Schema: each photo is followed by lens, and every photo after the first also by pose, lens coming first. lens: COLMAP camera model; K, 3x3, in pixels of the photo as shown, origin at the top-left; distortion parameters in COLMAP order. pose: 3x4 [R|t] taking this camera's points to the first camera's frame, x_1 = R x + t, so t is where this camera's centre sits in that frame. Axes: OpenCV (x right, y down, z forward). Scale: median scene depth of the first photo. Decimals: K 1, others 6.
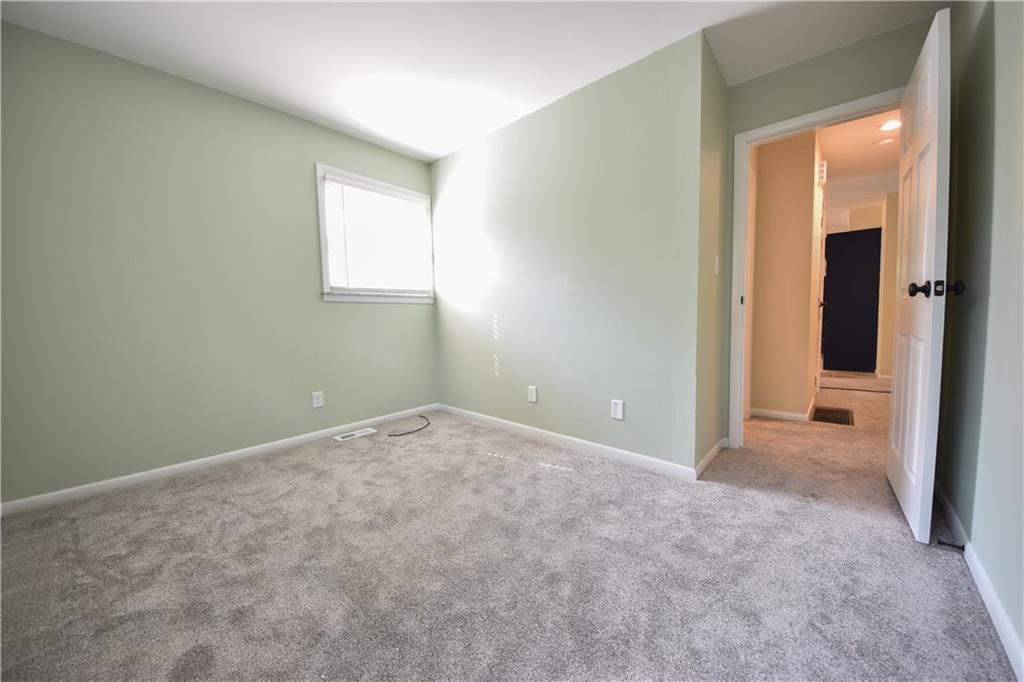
lens RADIAL K [[362.0, 0, 511.3], [0, 362.0, 341.2], [0, 0, 1]] dist [0.013123, -0.014068]
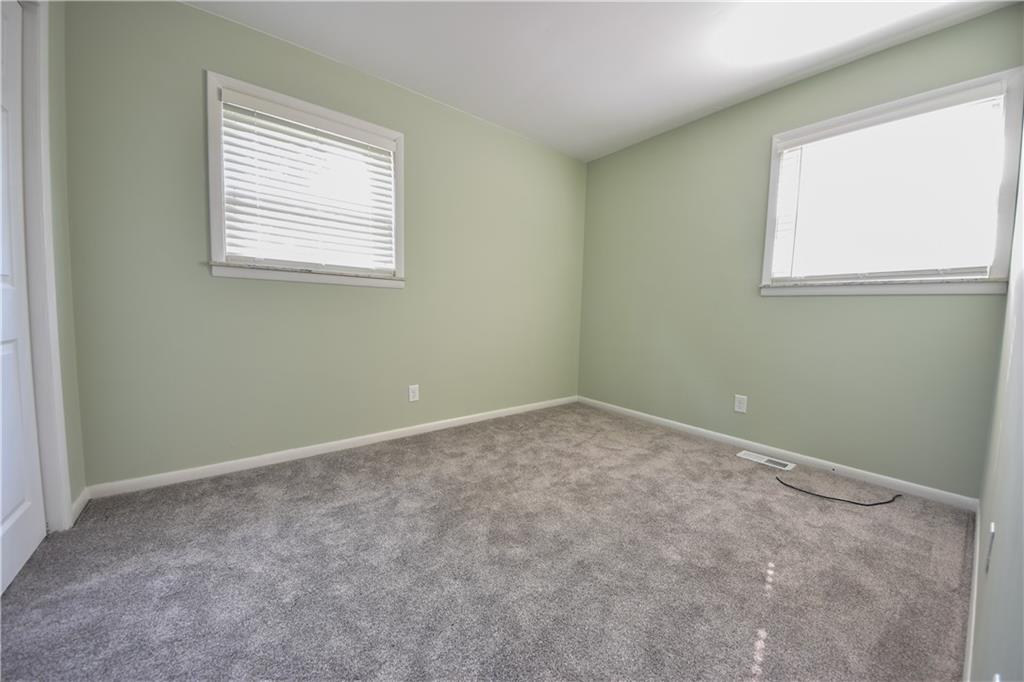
lens RADIAL K [[362.0, 0, 511.3], [0, 362.0, 341.2], [0, 0, 1]] dist [0.013123, -0.014068]
pose [[-0.185313, 0.093779, -0.978195, 0.464709], [-0.087973, 0.989856, 0.111562, -0.048236], [0.978734, 0.106728, -0.175183, 0.593427]]
